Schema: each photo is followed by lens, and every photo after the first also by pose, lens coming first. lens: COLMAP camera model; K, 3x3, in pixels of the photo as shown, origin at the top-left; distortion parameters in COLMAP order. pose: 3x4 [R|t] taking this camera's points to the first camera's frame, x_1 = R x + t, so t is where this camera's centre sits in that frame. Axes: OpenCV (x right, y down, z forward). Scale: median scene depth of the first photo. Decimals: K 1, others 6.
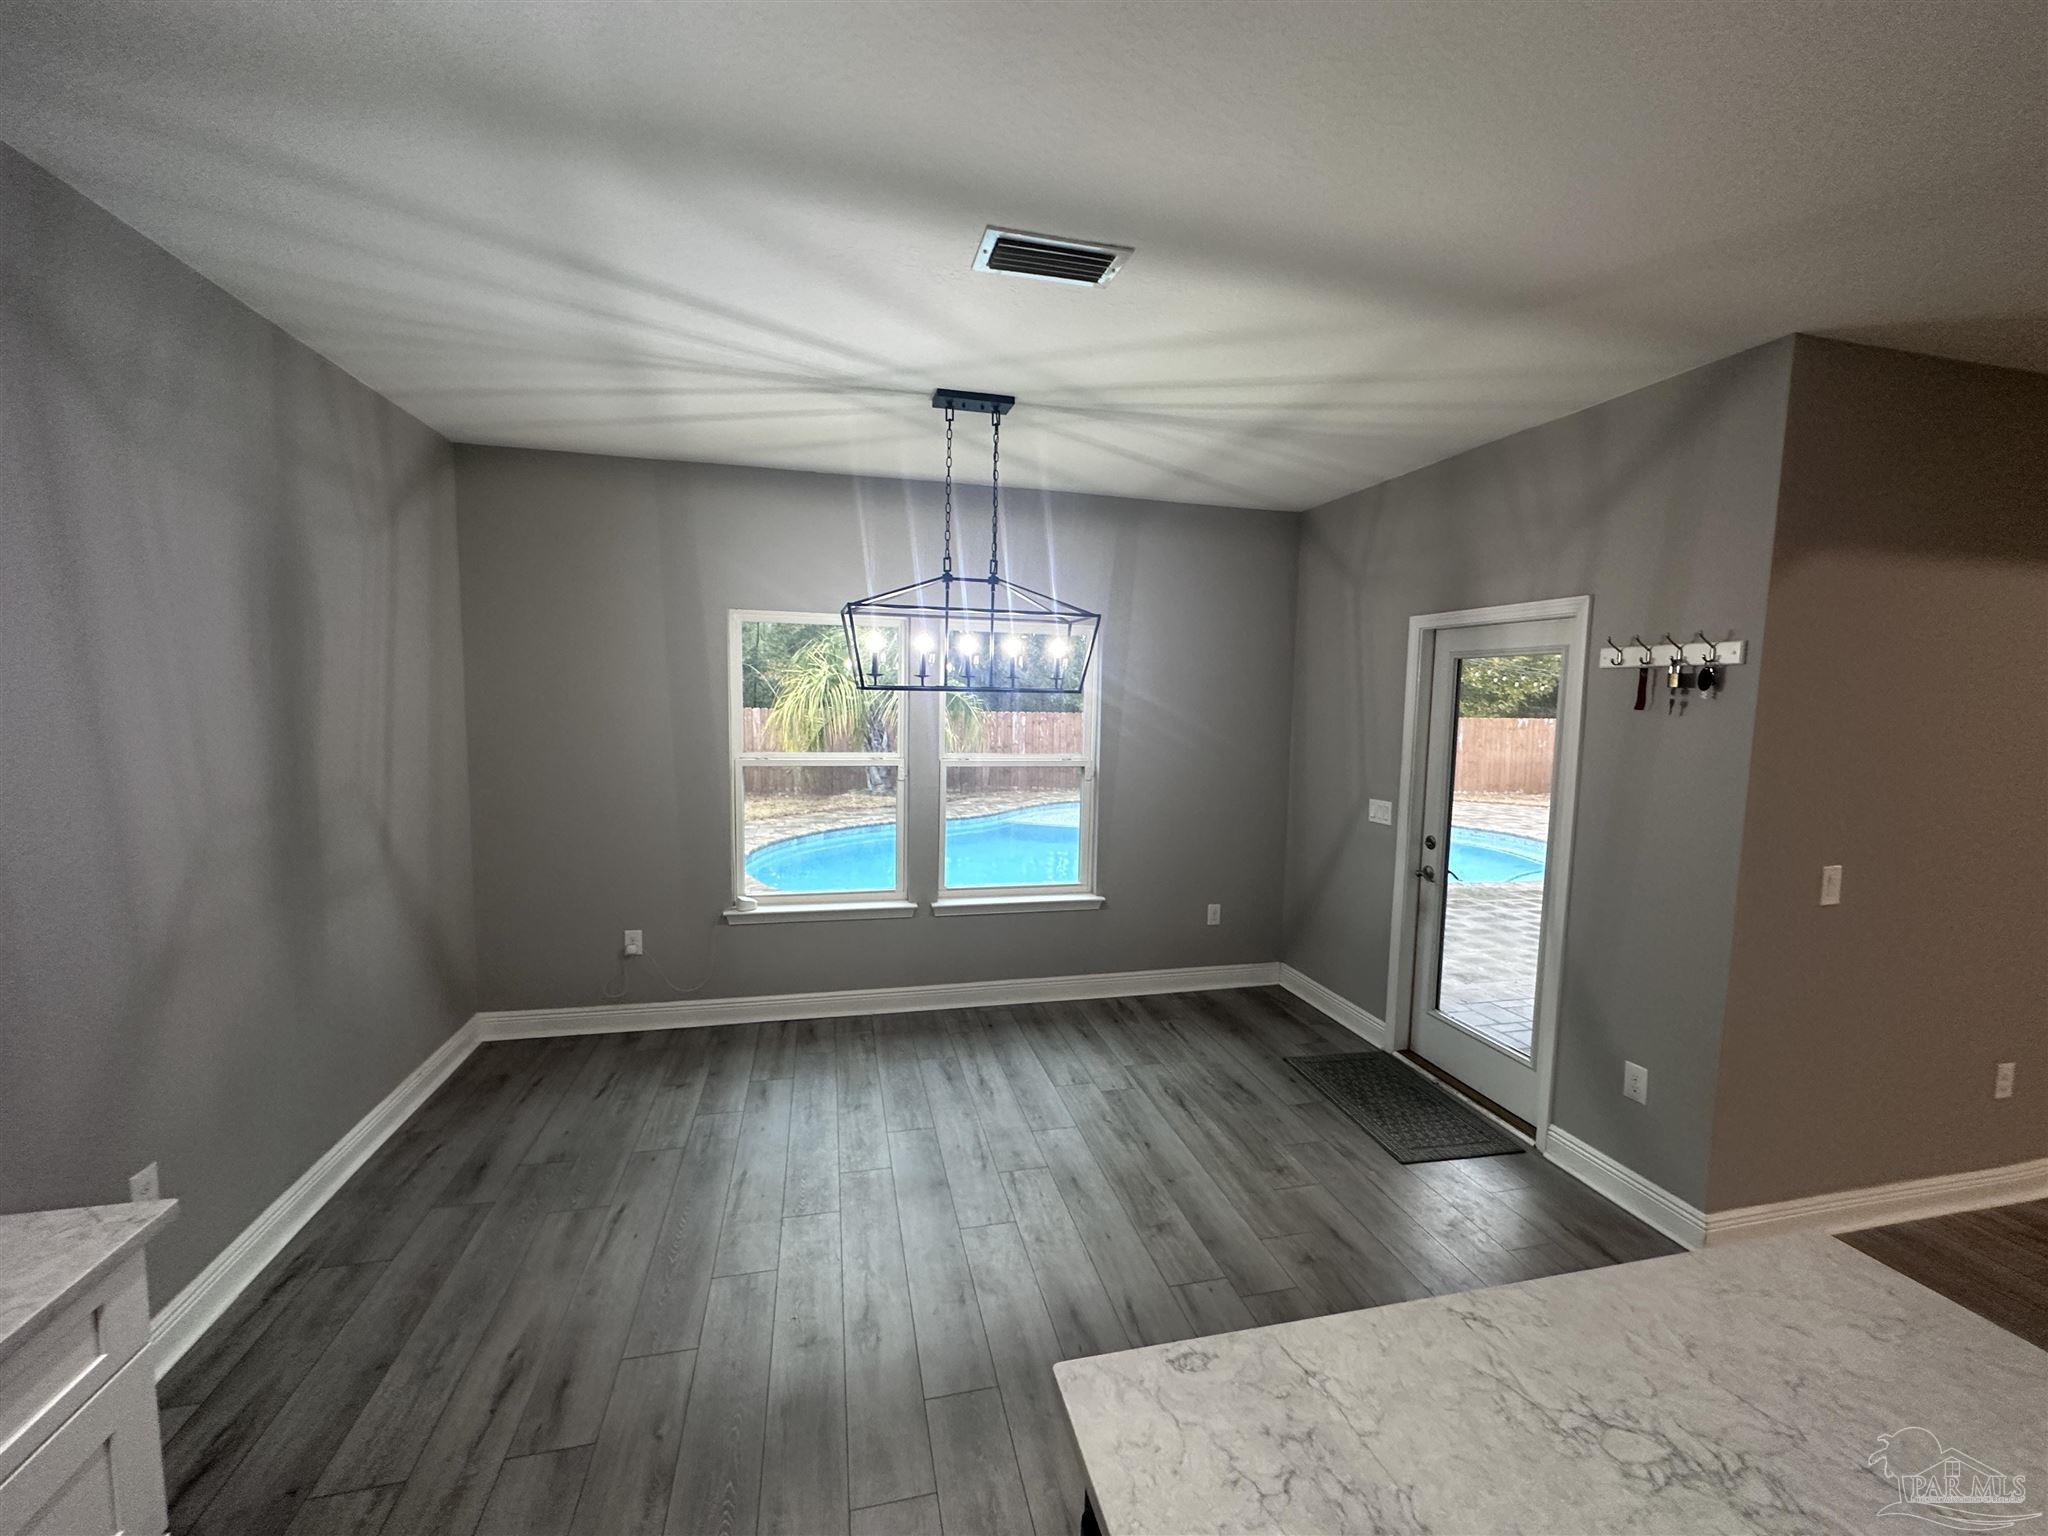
lens RADIAL K [[819.7, 0, 1021.2], [0, 819.7, 767.4], [0, 0, 1]] dist [-0.002705, 0.000750]
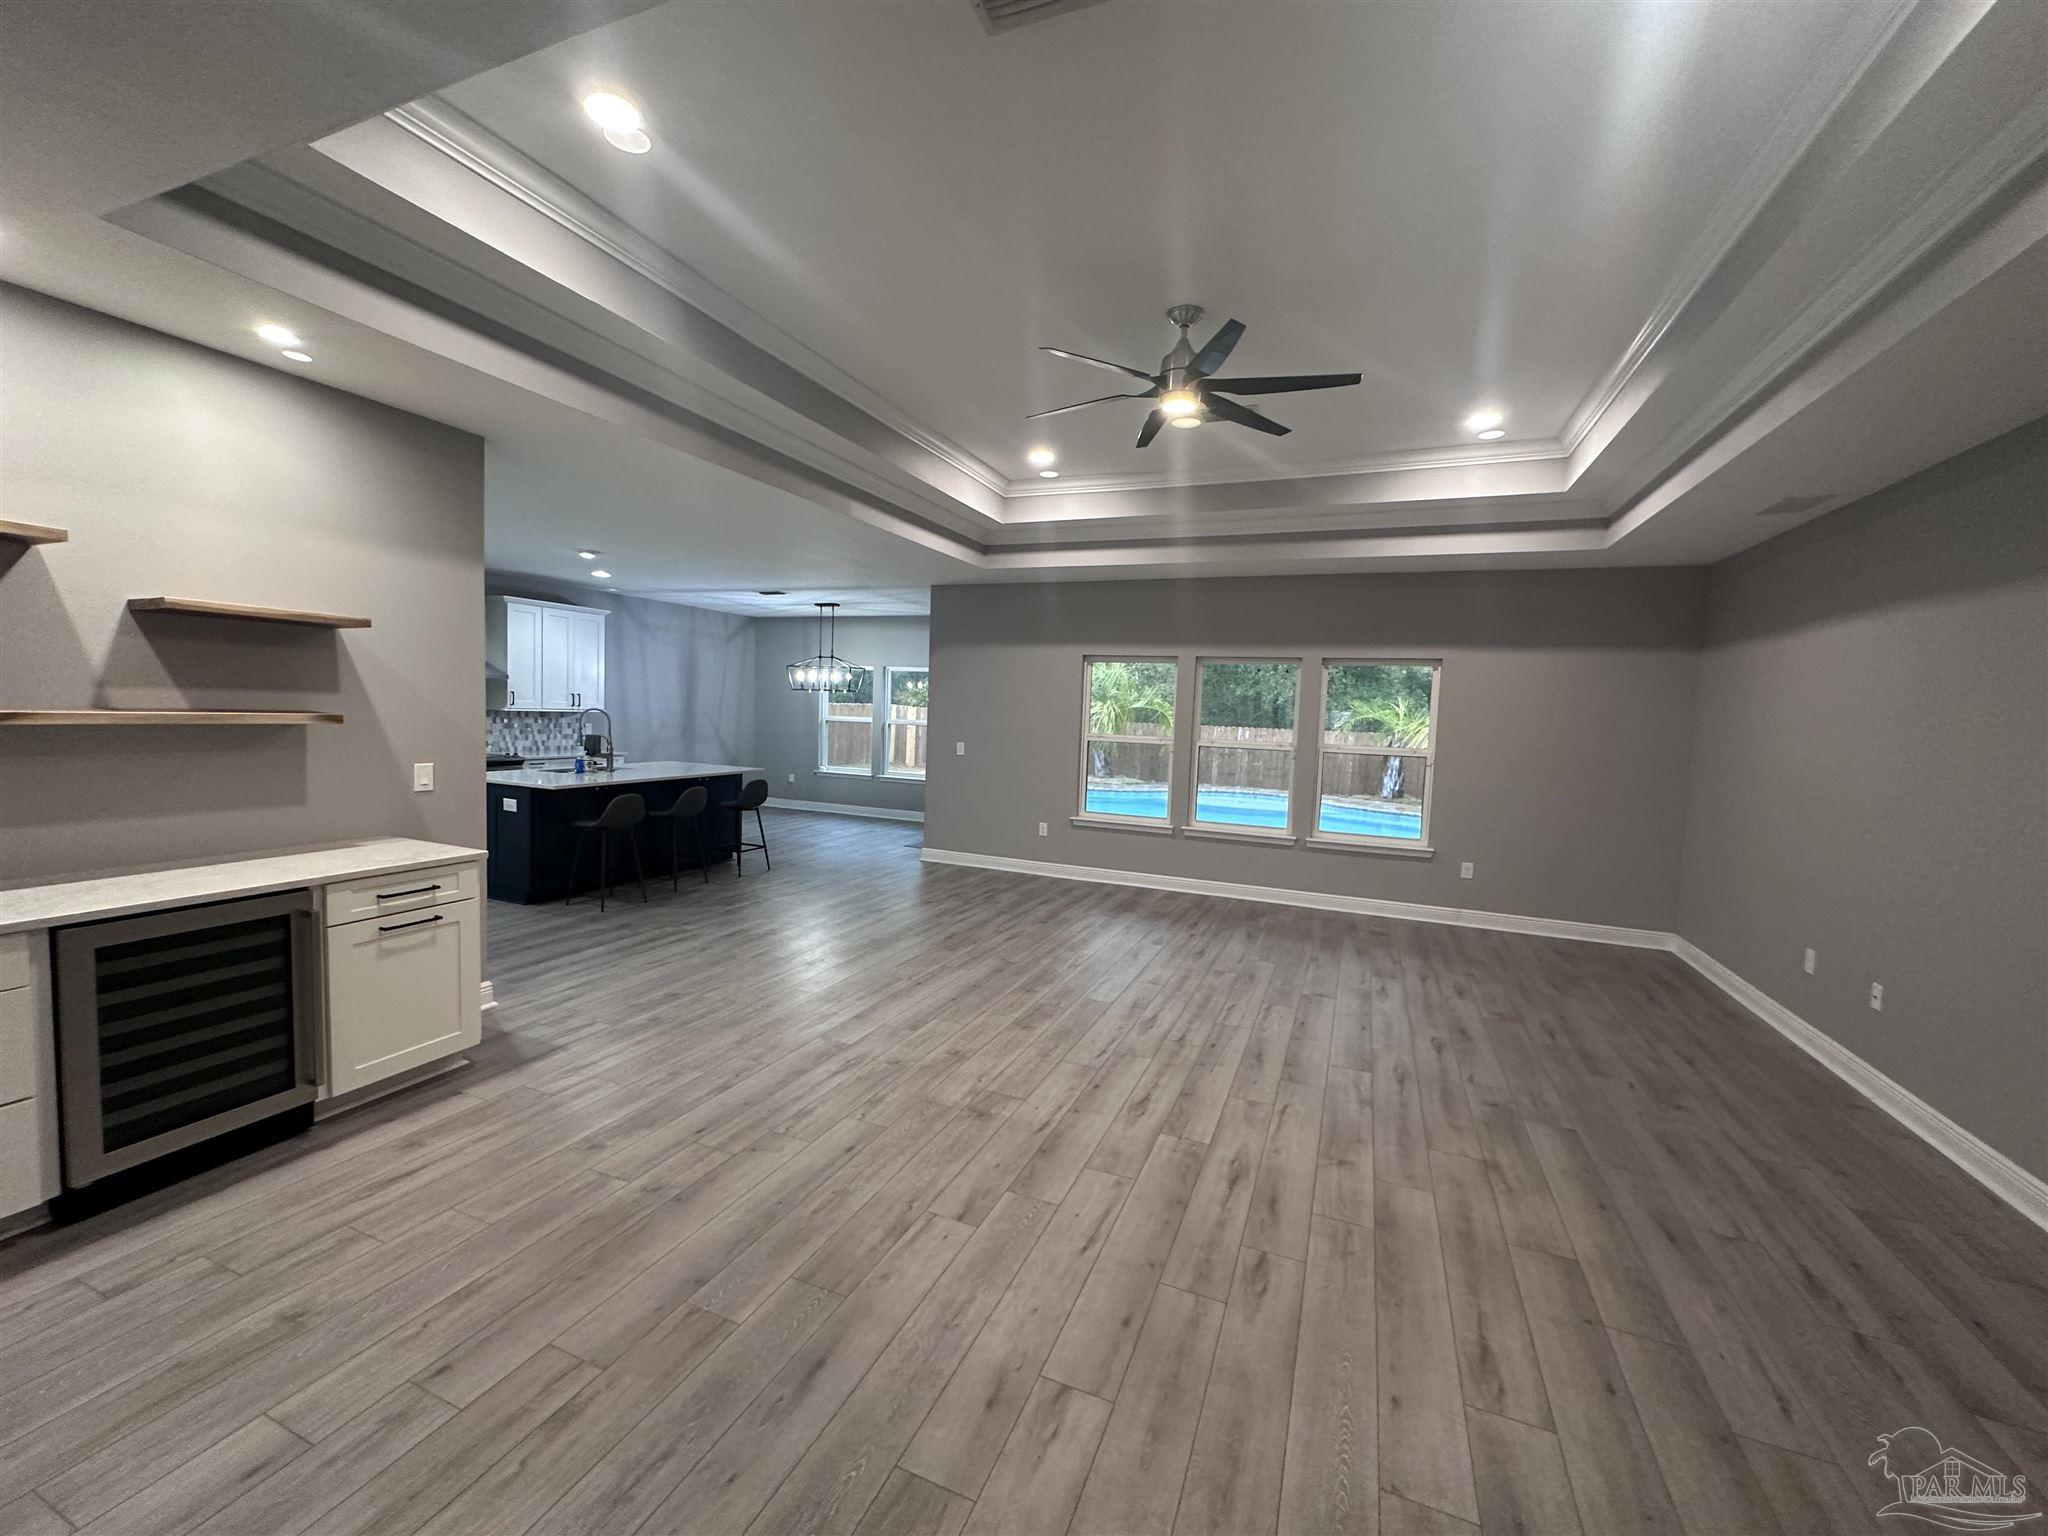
lens RADIAL K [[819.7, 0, 1021.2], [0, 819.7, 767.4], [0, 0, 1]] dist [-0.002705, 0.000750]
pose [[0.805741, 0.052134, -0.589970, 2.346670], [-0.075054, 0.997076, -0.014395, 0.187931], [0.587494, 0.055878, 0.807297, -1.091787]]
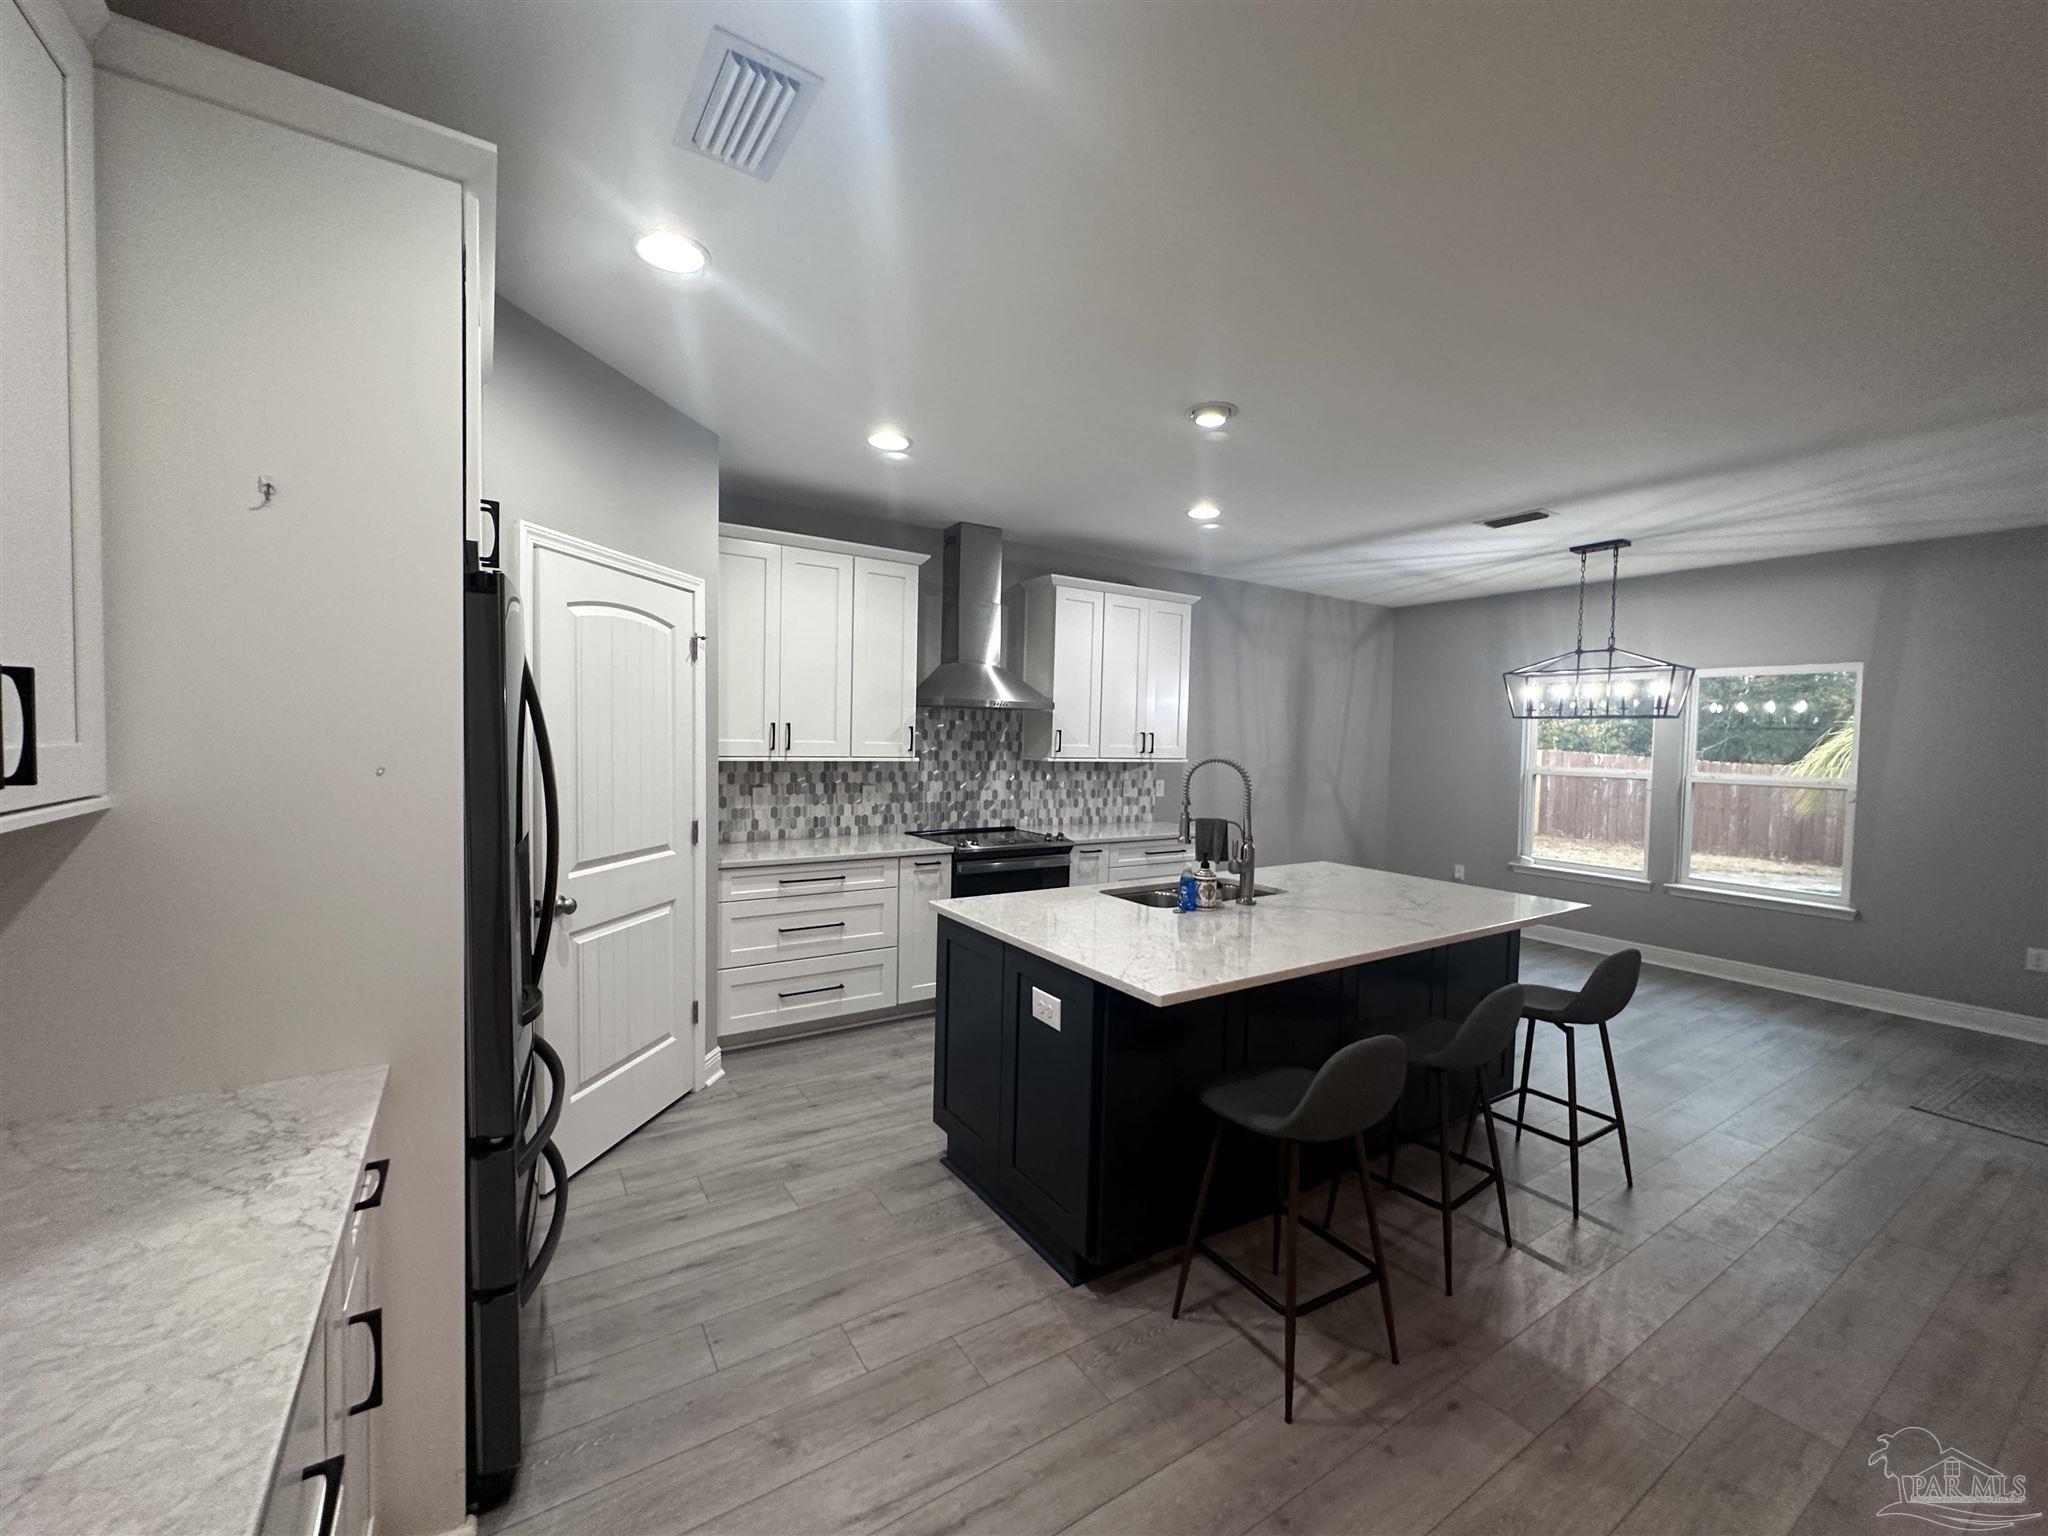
lens RADIAL K [[819.7, 0, 1021.2], [0, 819.7, 767.4], [0, 0, 1]] dist [-0.002705, 0.000750]
pose [[0.331249, 0.021702, -0.943294, 1.032476], [-0.102325, 0.994665, -0.013049, 0.134220], [0.937979, 0.100845, 0.331702, -0.567346]]
